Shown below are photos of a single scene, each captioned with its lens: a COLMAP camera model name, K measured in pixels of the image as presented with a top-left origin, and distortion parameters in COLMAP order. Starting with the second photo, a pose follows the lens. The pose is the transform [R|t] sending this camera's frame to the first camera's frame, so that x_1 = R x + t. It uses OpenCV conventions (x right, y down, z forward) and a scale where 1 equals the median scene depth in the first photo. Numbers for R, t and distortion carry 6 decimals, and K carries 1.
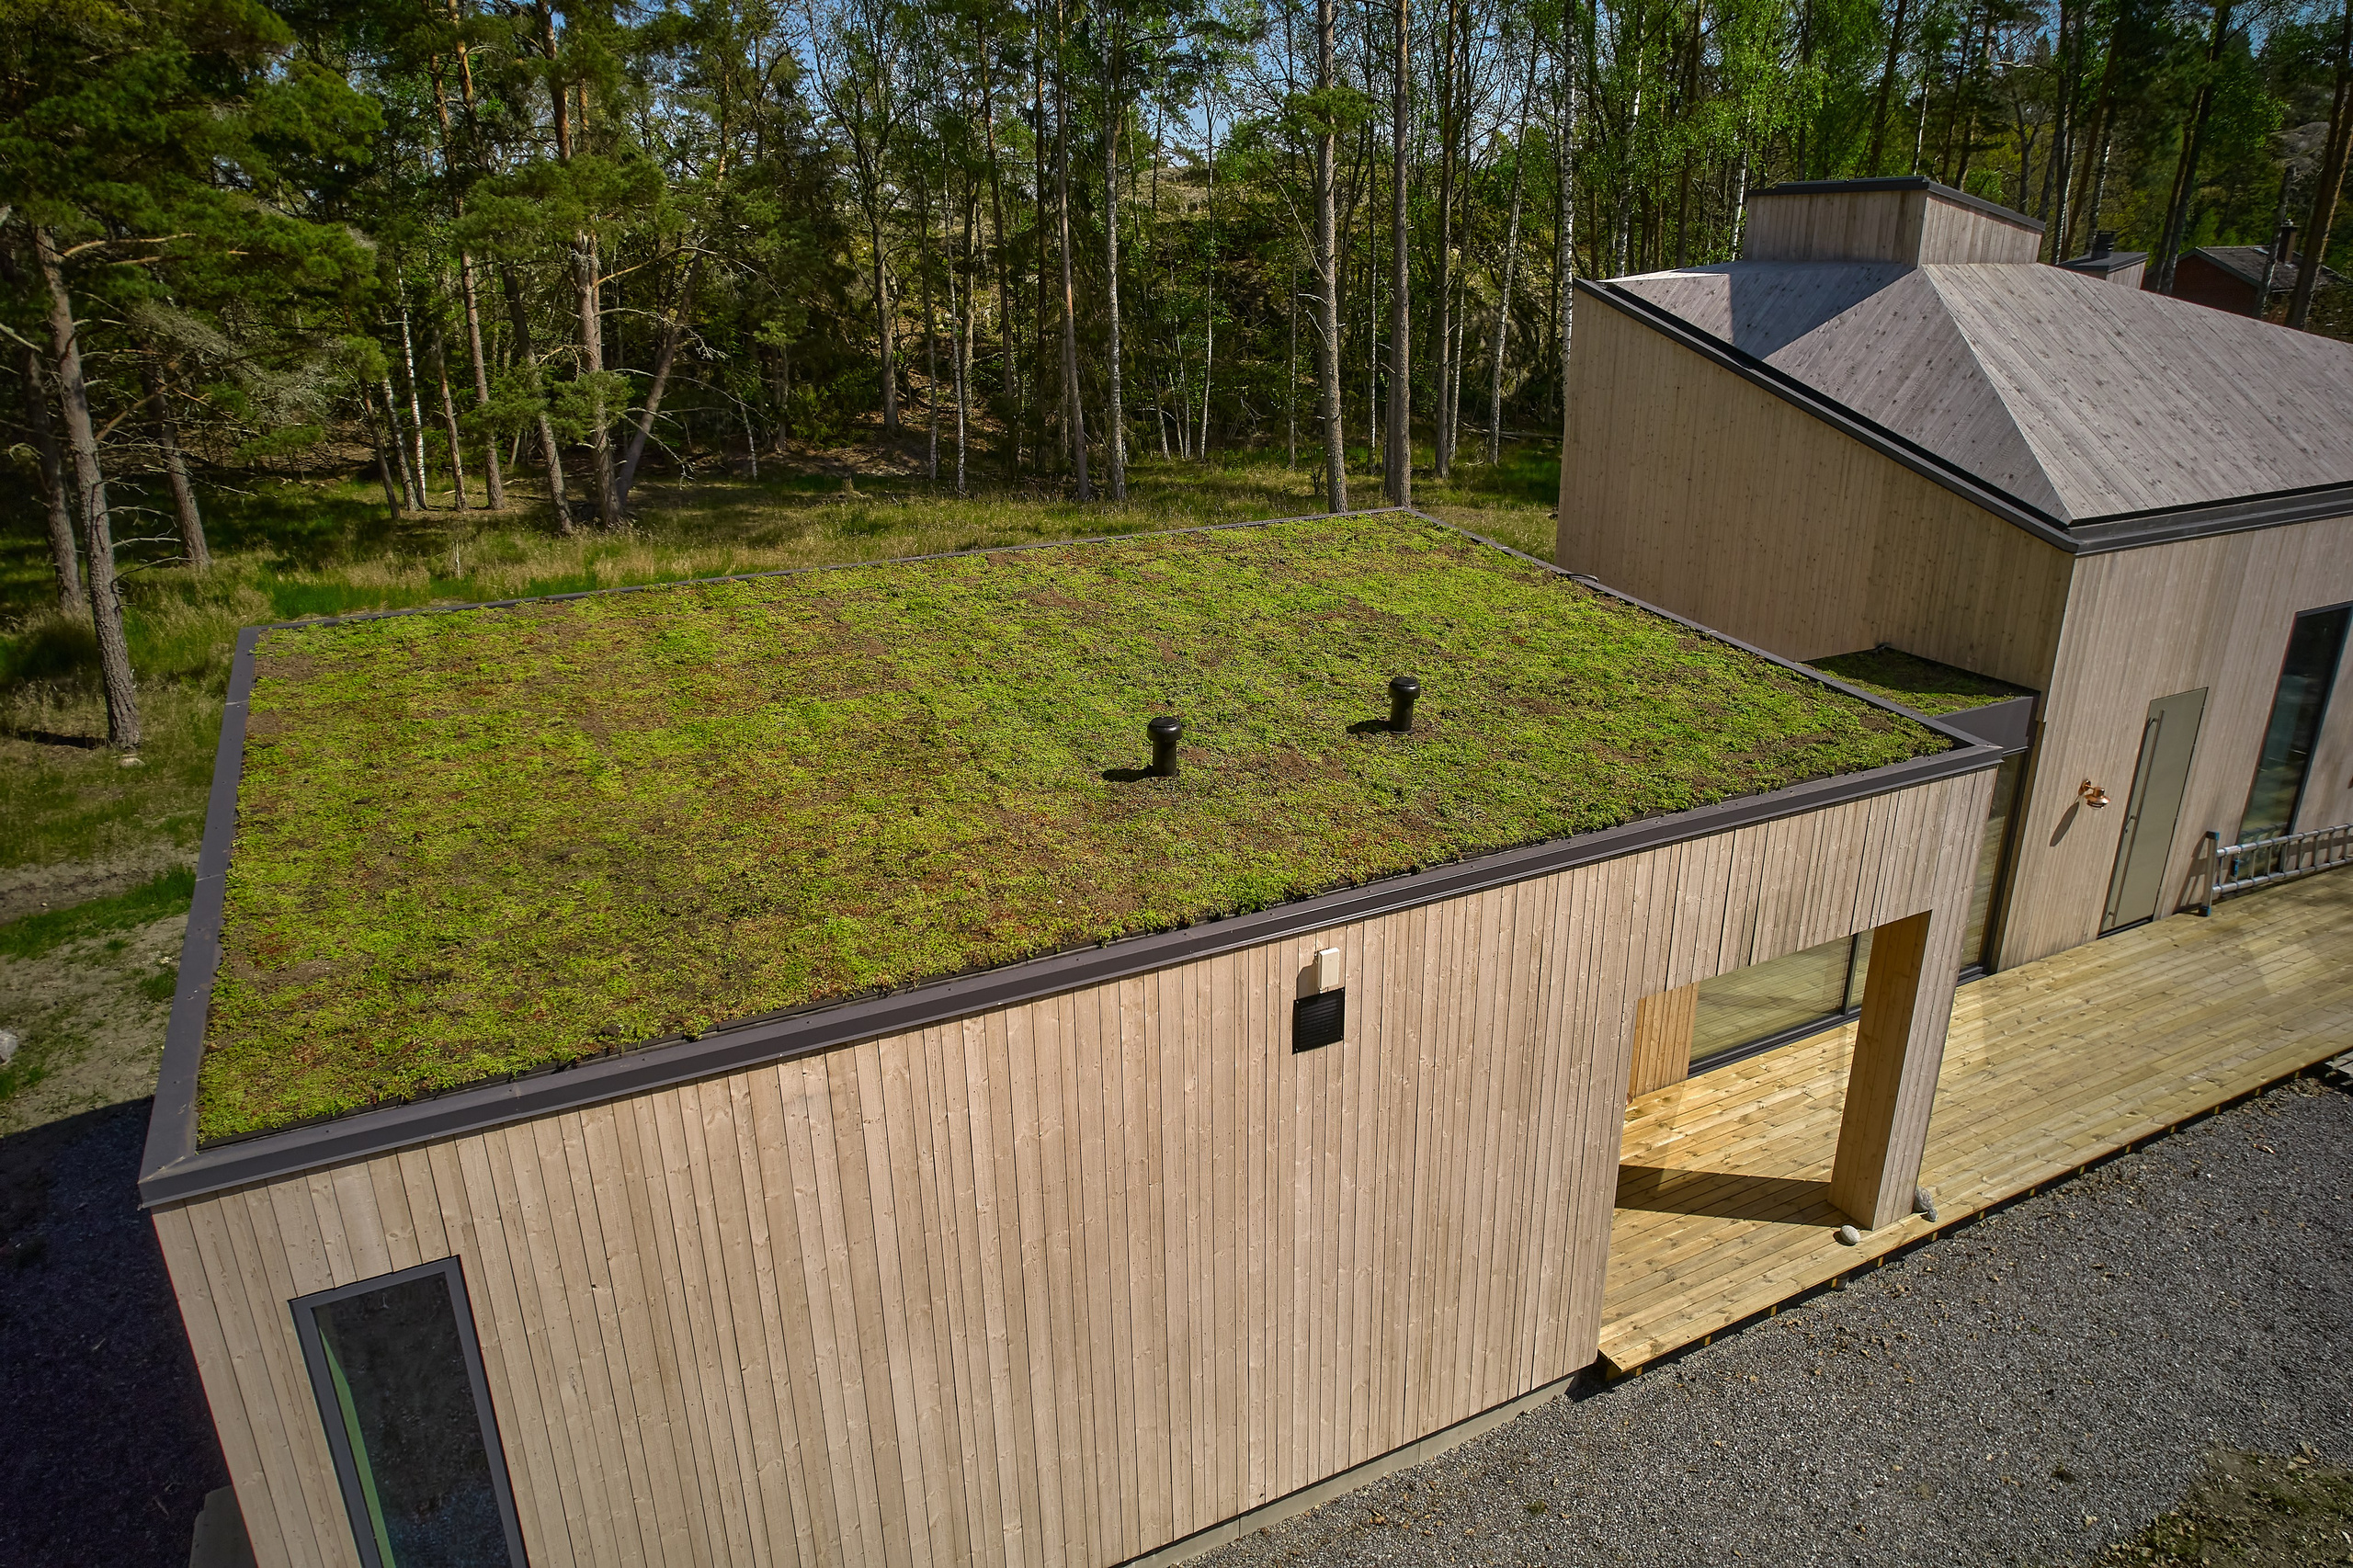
lens RADIAL K [[1506.6, 0, 1185.4], [0, 1506.6, 788.4], [0, 0, 1]] dist [-0.090254, 0.076741]
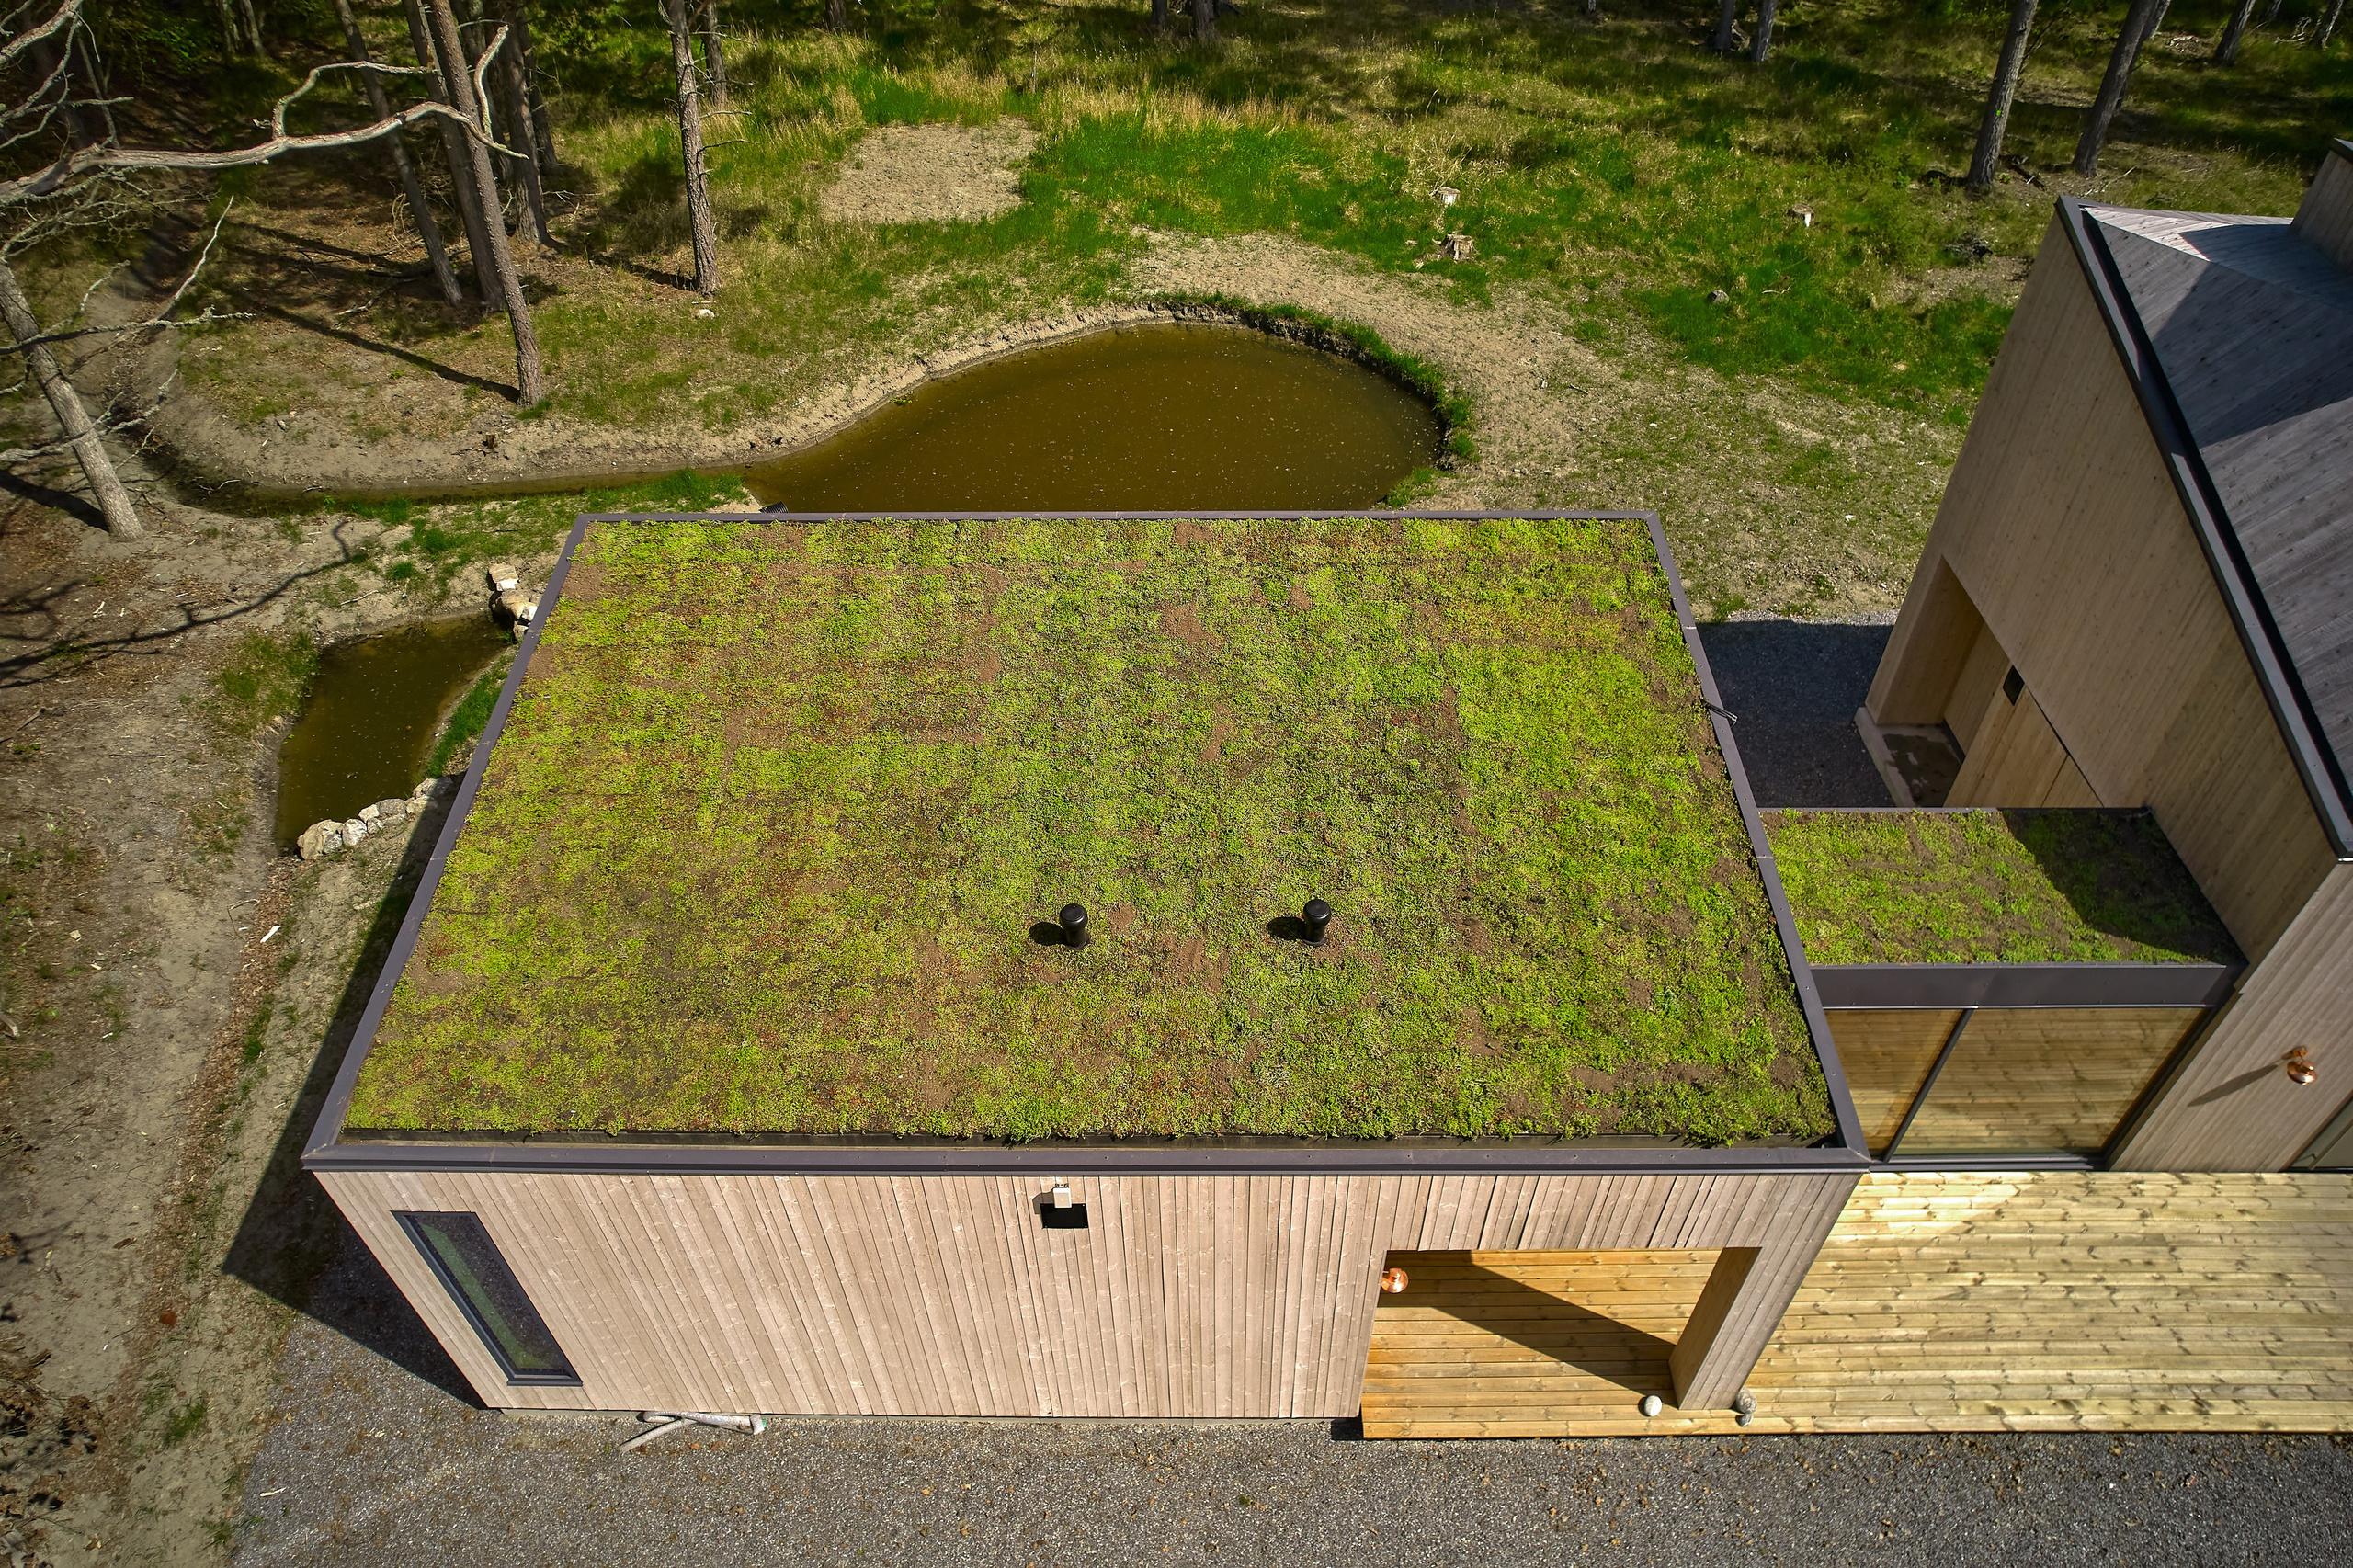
lens RADIAL K [[1506.6, 0, 1185.4], [0, 1506.6, 788.4], [0, 0, 1]] dist [-0.090254, 0.076741]
pose [[0.886321, 0.319399, -0.335289, 0.386246], [-0.161897, 0.892094, 0.421850, -0.577459], [0.433848, -0.319612, 0.842392, 0.043586]]
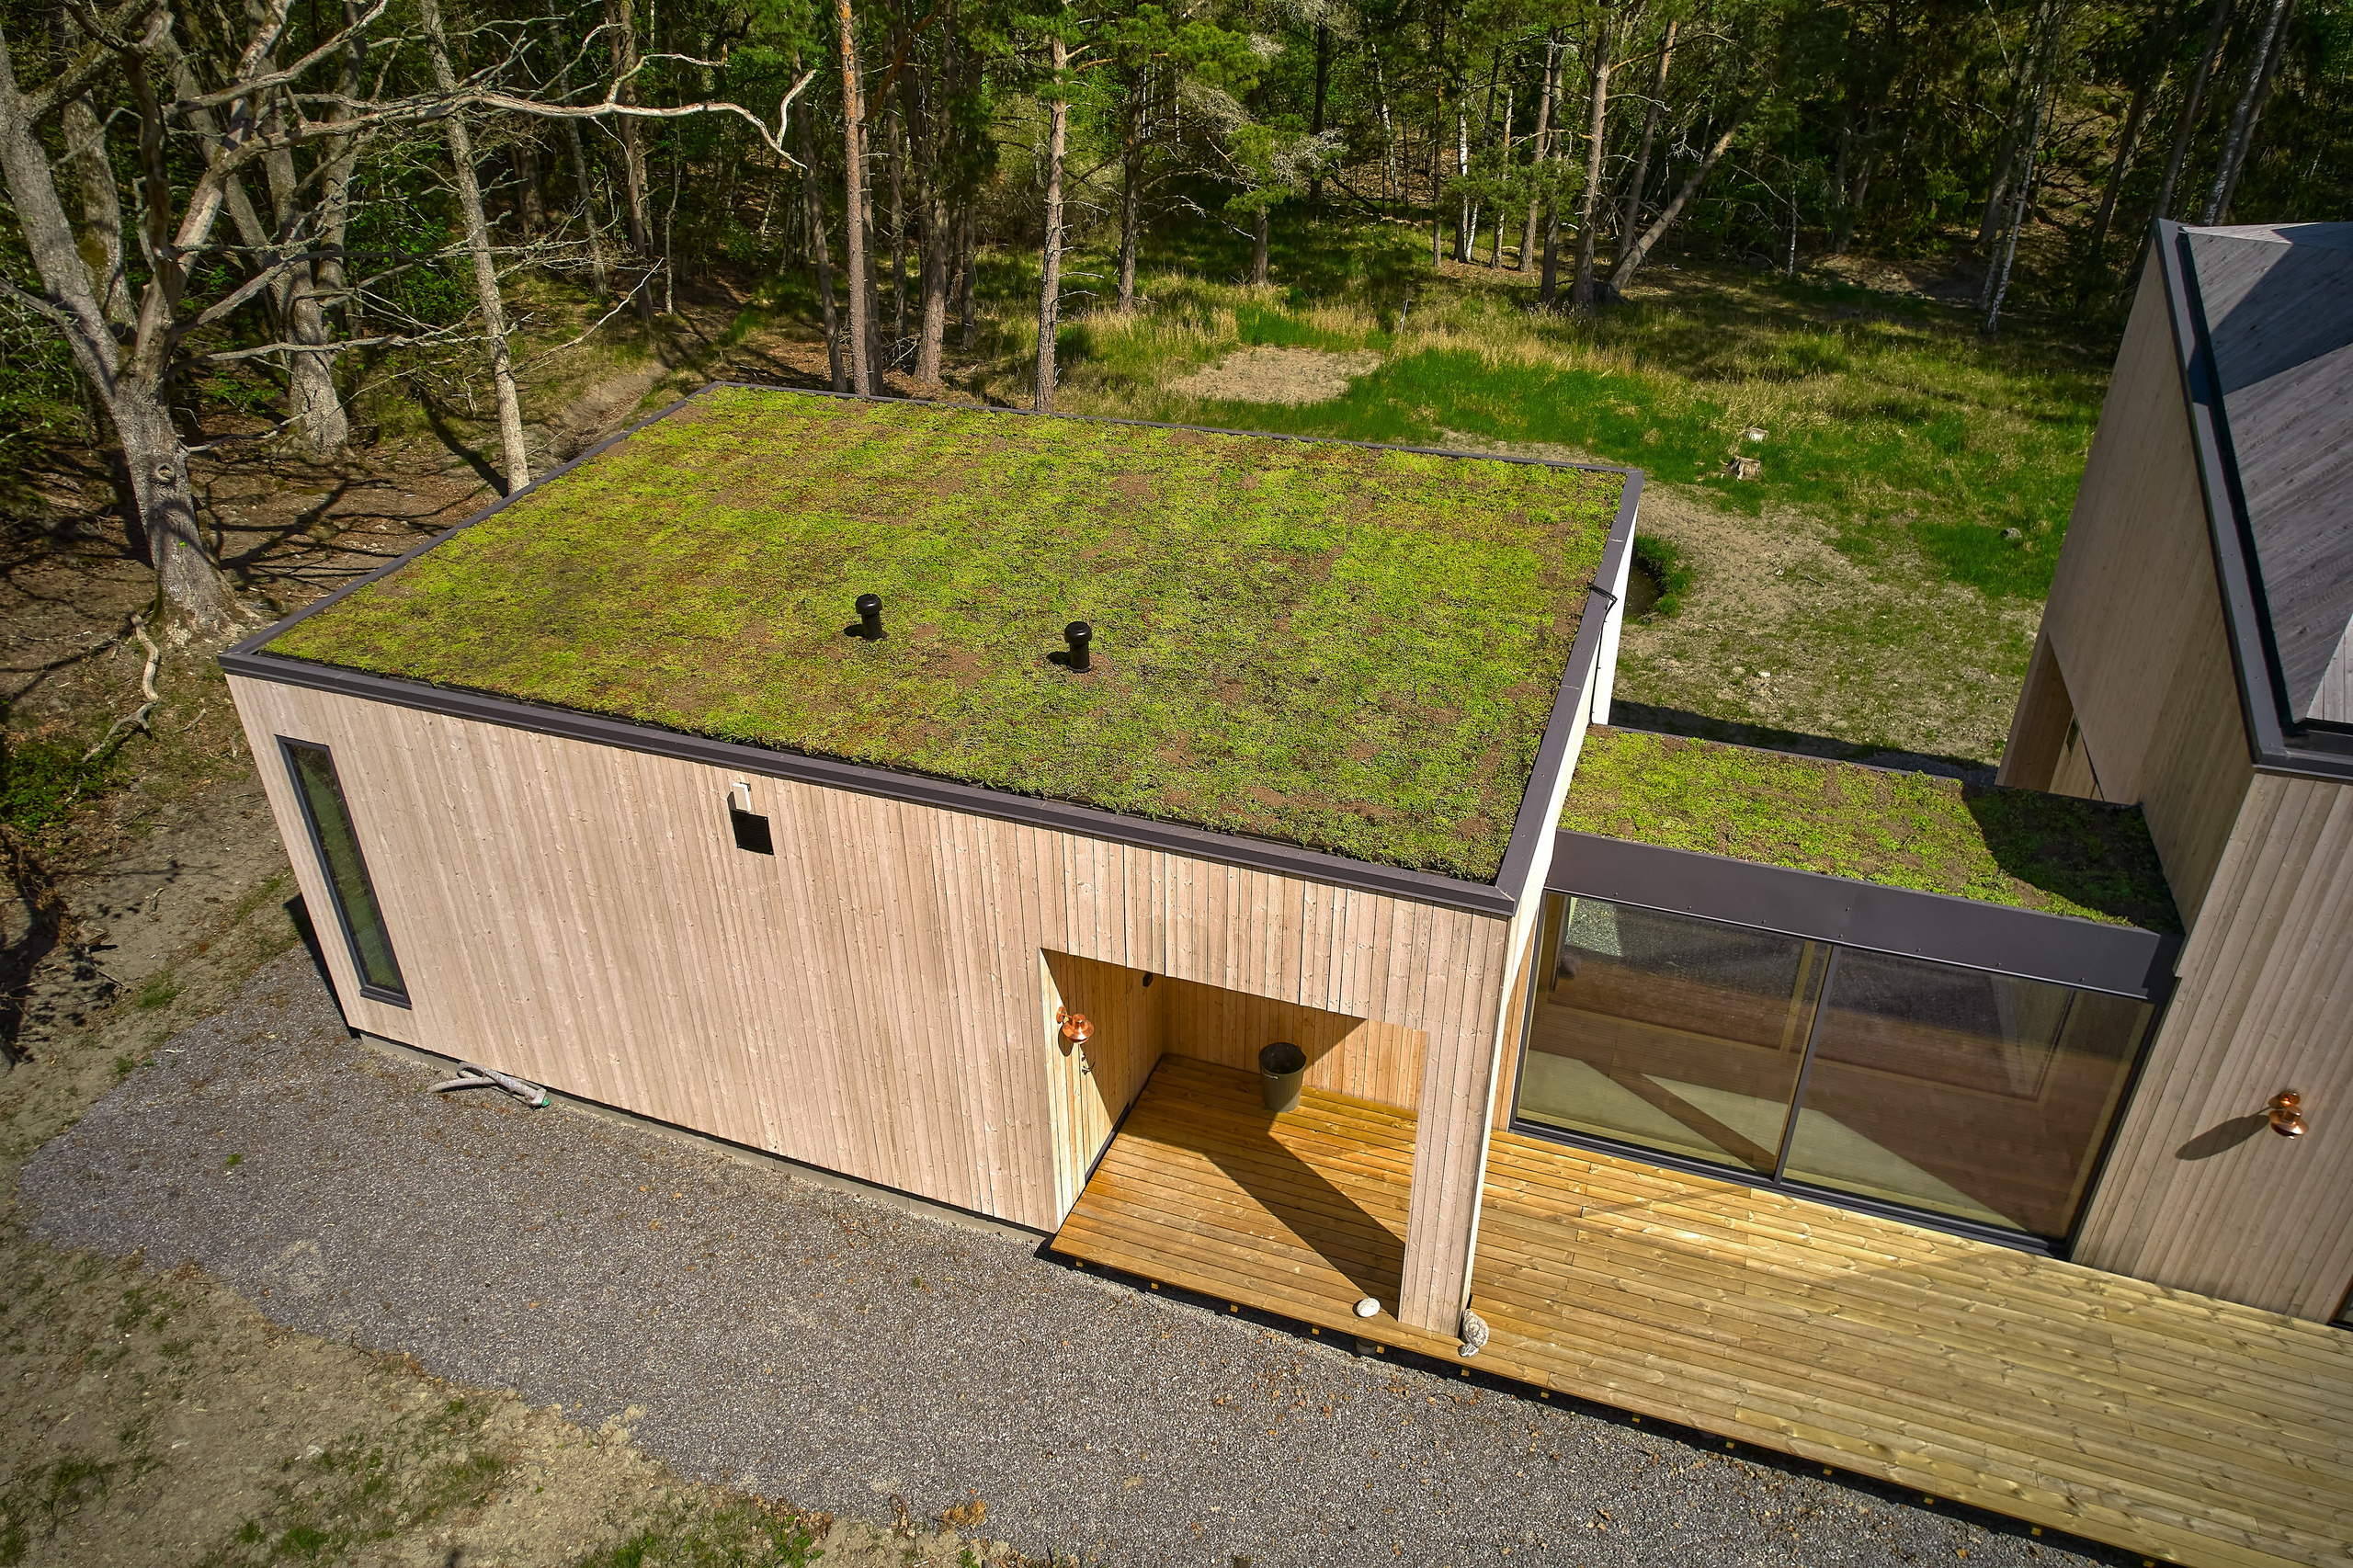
lens RADIAL K [[1506.6, 0, 1185.4], [0, 1506.6, 788.4], [0, 0, 1]] dist [-0.090254, 0.076741]
pose [[0.670852, 0.364813, -0.645654, 0.941581], [-0.255176, 0.931024, 0.260920, -0.263977], [0.696307, -0.010283, 0.717671, 0.221696]]
